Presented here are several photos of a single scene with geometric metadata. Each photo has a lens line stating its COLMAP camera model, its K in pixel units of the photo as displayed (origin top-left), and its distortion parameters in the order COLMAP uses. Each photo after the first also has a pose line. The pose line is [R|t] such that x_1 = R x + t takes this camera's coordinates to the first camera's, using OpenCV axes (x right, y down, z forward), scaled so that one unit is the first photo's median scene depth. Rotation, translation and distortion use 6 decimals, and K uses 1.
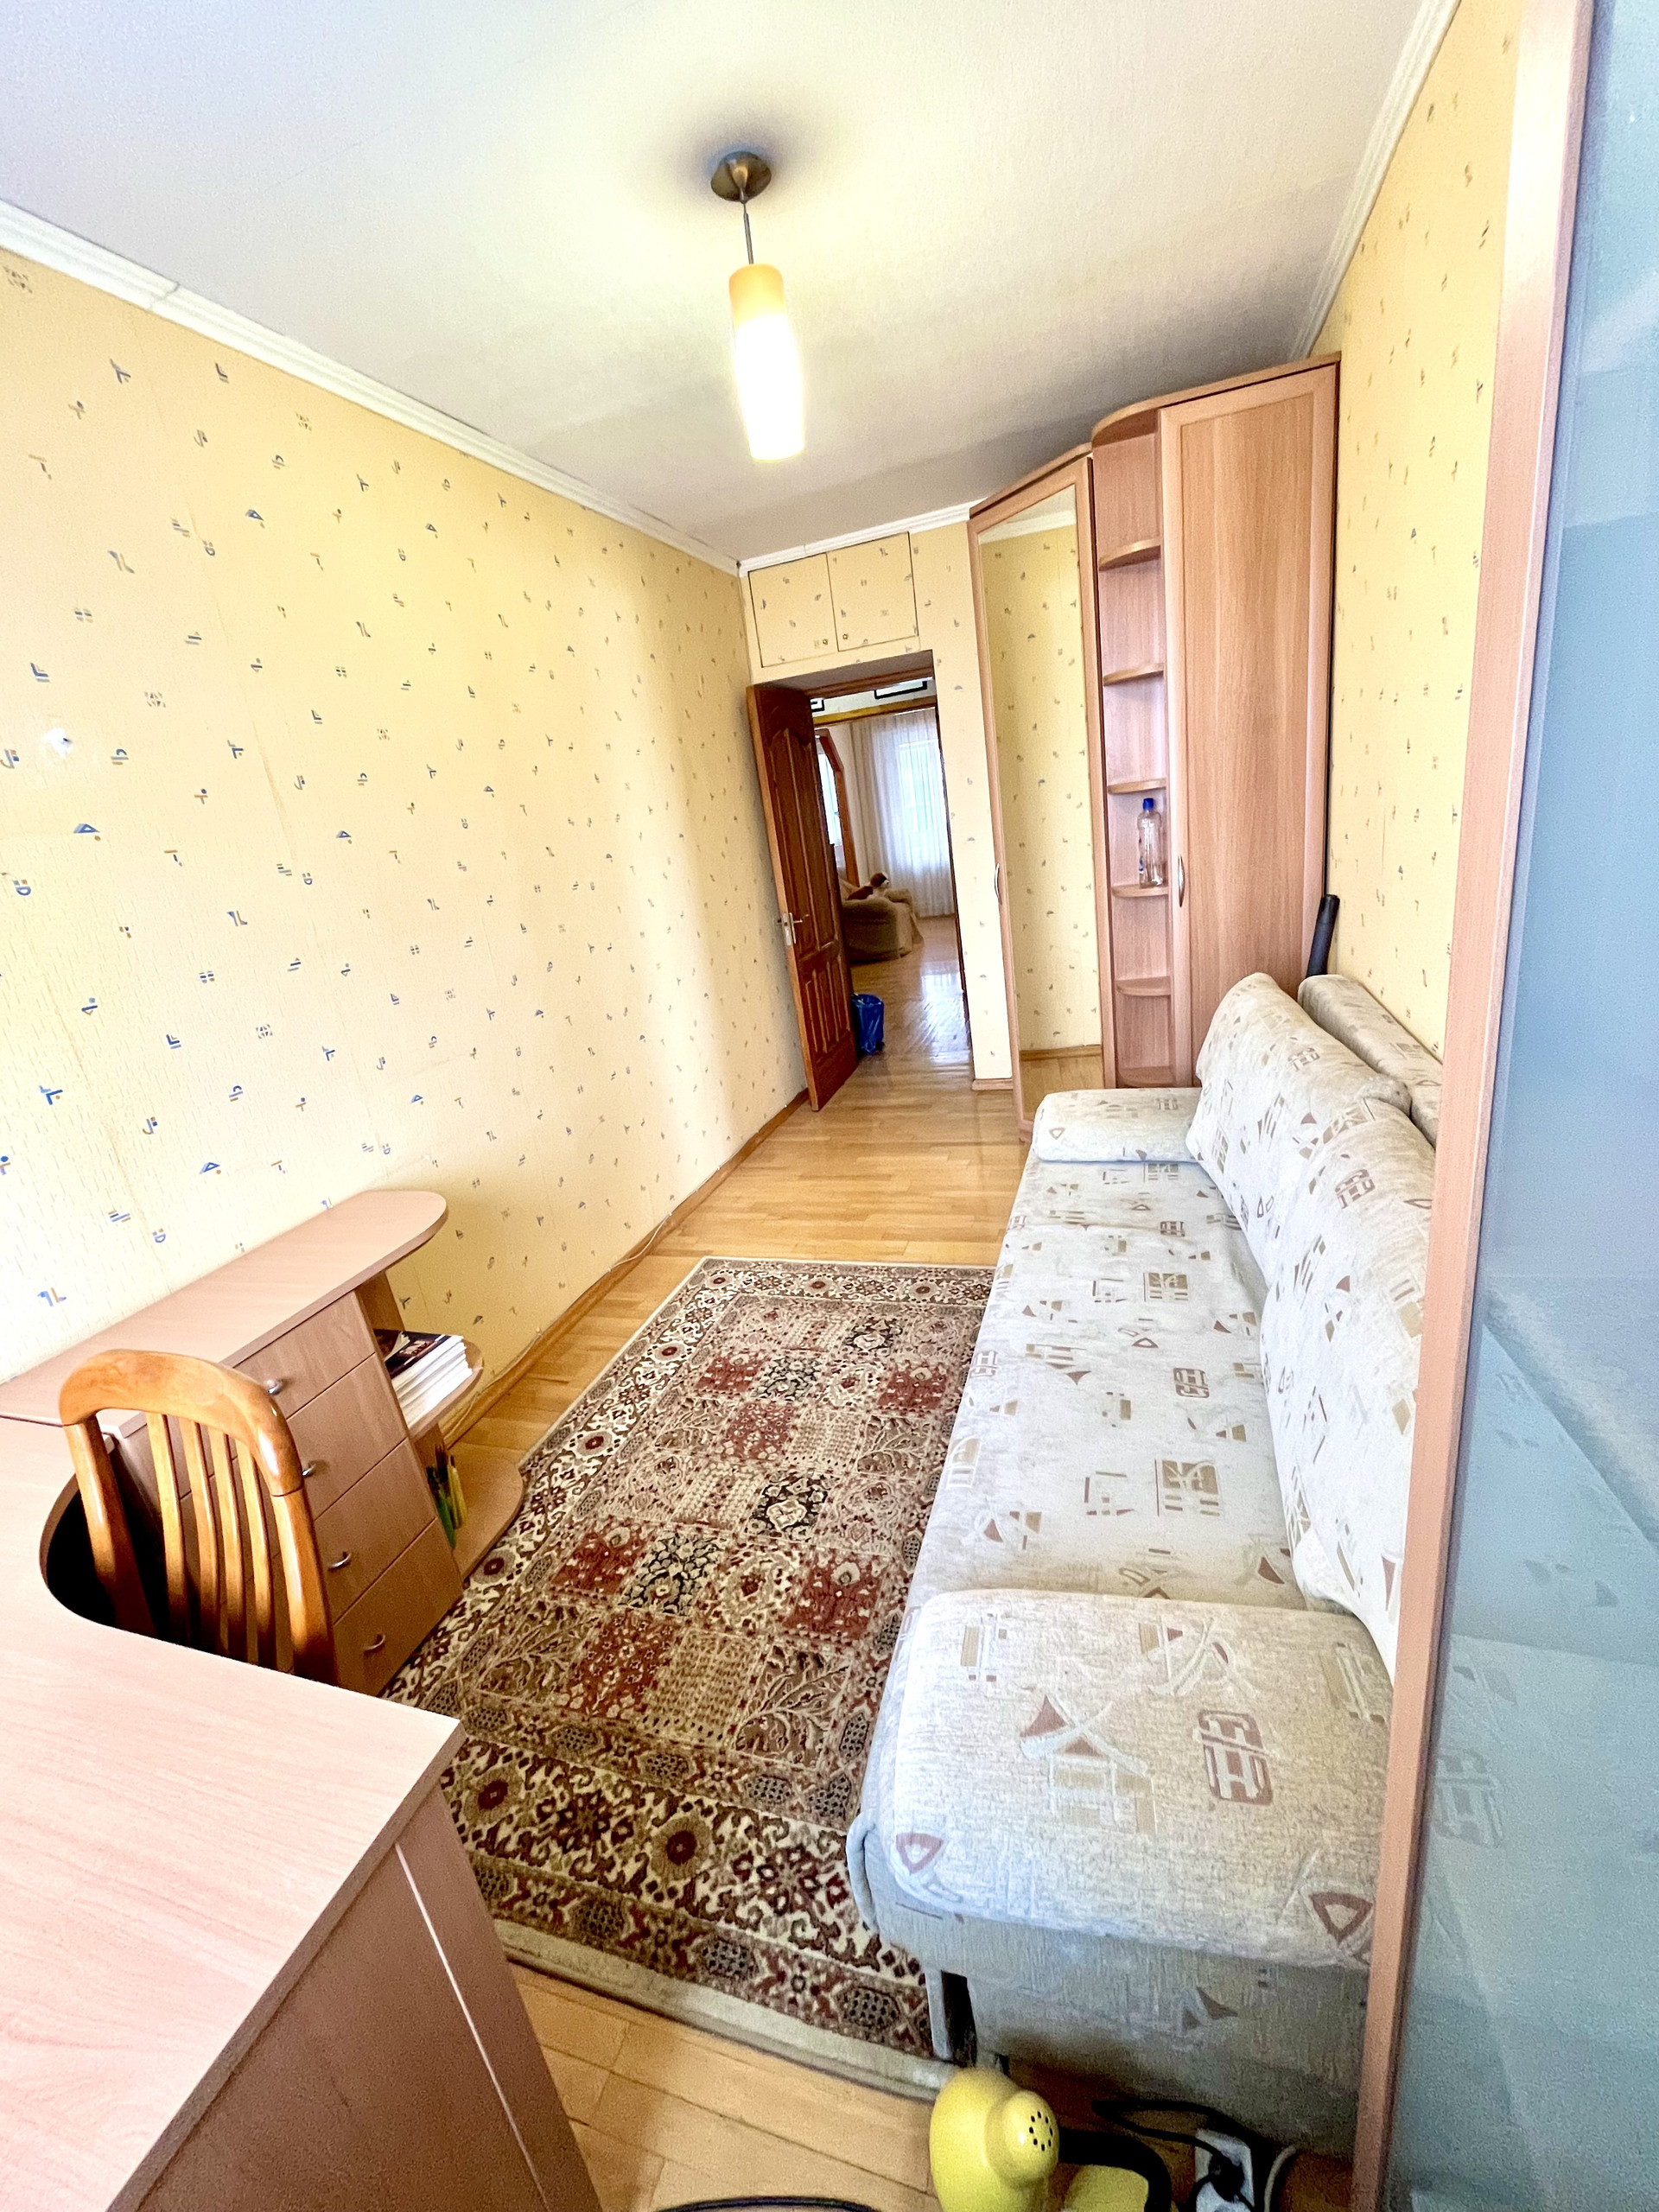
lens RADIAL K [[897.9, 0, 832.8], [0, 897.9, 1106.9], [0, 0, 1]] dist [-0.002468, 0.000450]
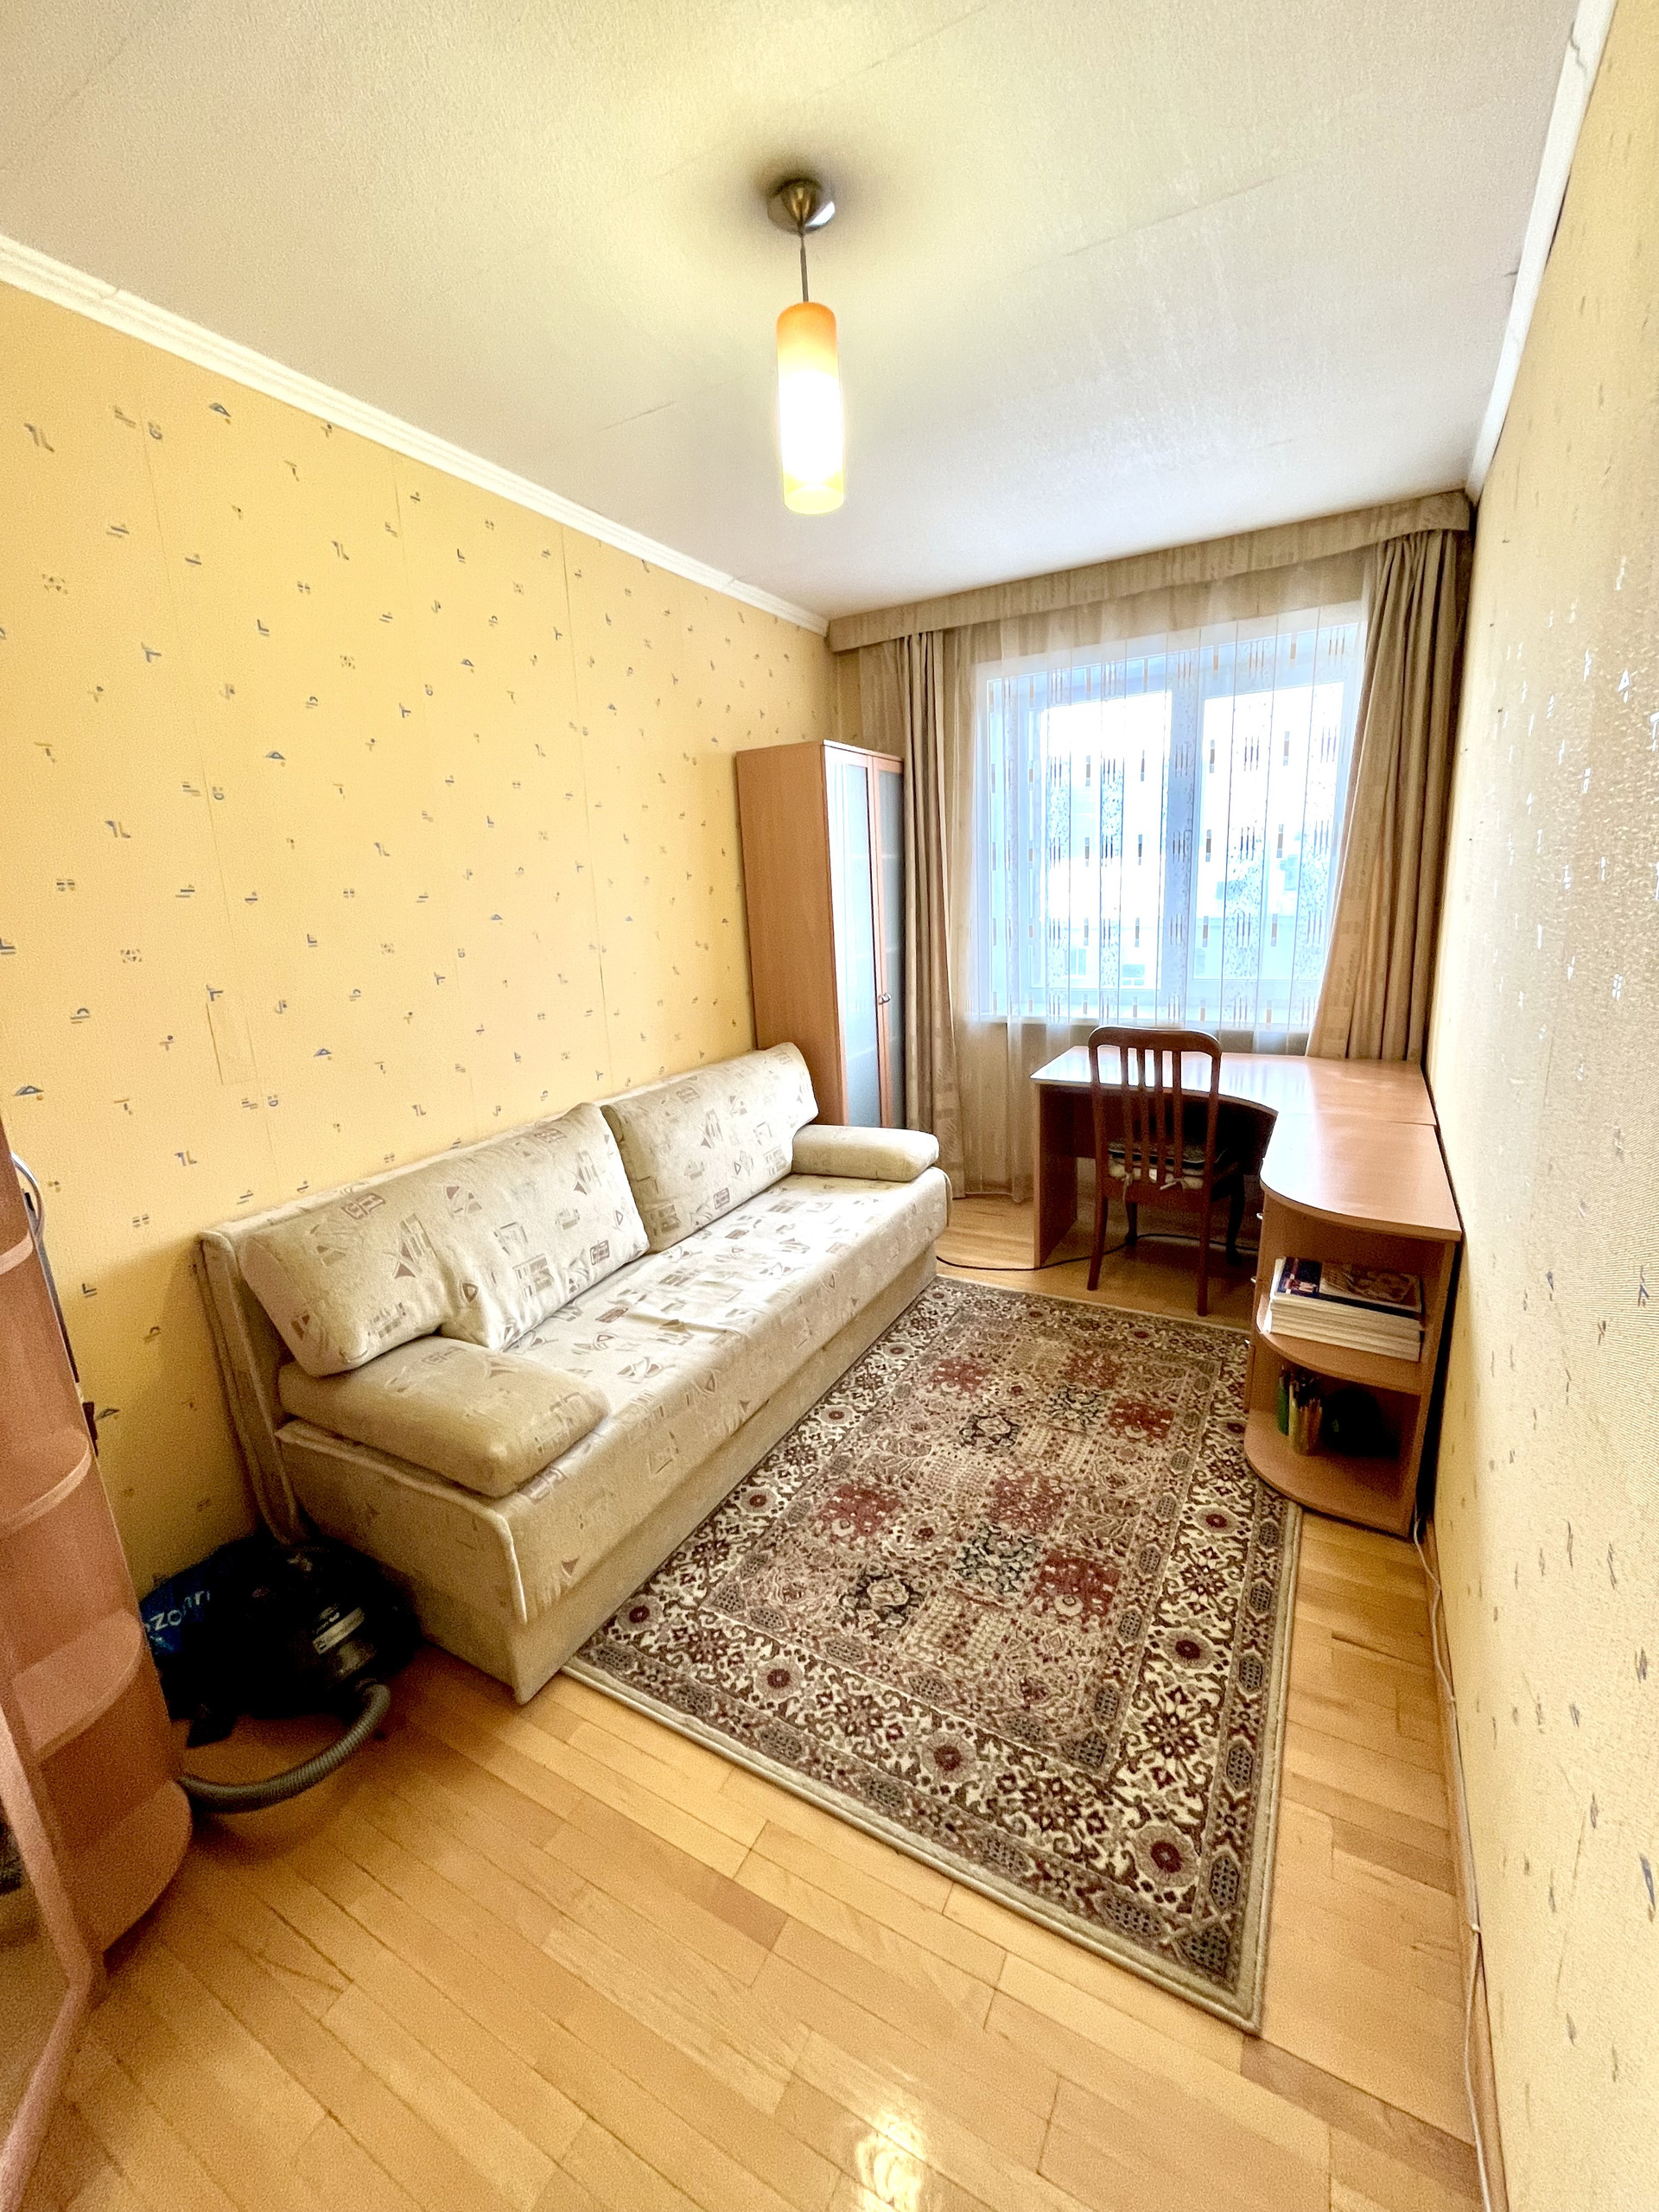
lens RADIAL K [[897.9, 0, 828.5], [0, 897.9, 1099.6], [0, 0, 1]] dist [-0.002468, 0.000450]
pose [[-0.962182, 0.138973, 0.234293, -0.164302], [0.240952, 0.835411, 0.493995, -0.528583], [-0.127078, 0.531766, -0.837303, 1.617861]]
